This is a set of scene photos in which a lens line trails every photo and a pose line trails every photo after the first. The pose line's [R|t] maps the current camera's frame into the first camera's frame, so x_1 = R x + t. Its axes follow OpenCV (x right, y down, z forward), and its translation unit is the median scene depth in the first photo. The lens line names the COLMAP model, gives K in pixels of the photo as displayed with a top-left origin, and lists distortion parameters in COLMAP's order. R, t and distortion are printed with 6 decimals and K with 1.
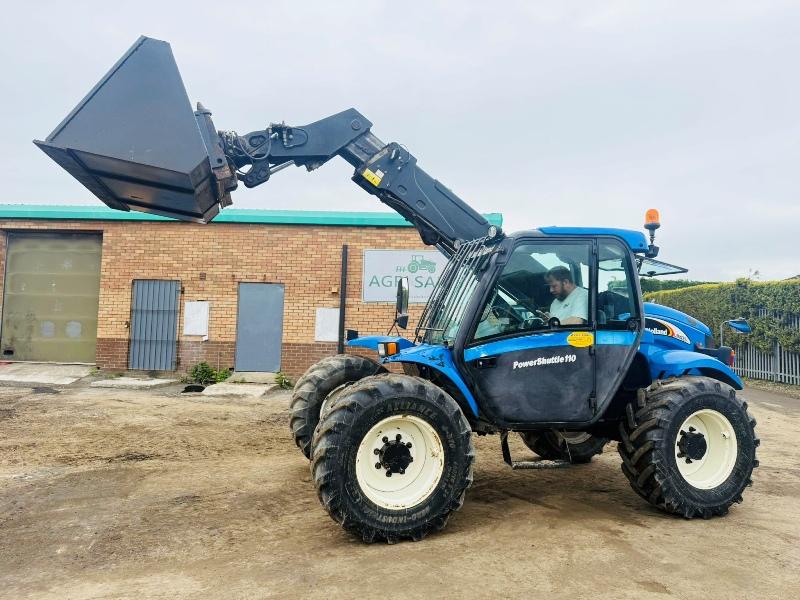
lens RADIAL K [[559.1, 0, 401.1], [0, 559.1, 295.1], [0, 0, 1]] dist [0.085148, -0.124641]
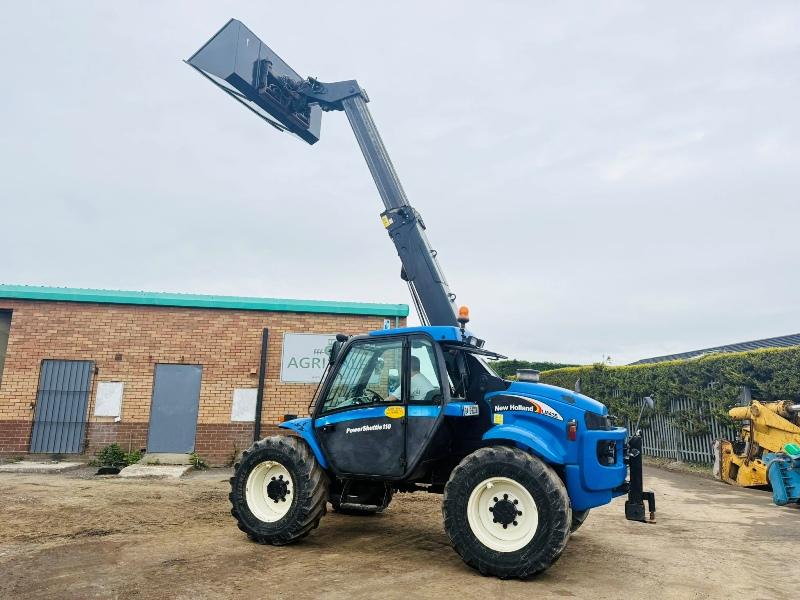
lens RADIAL K [[559.5, 0, 400.0], [0, 559.5, 300.0], [0, 0, 1]] dist [0.063668, -0.086216]
pose [[0.977715, 0.033530, 0.207243, -0.076174], [-0.006593, 0.991581, -0.129320, -0.007389], [-0.209835, 0.125072, 0.969704, -0.106574]]
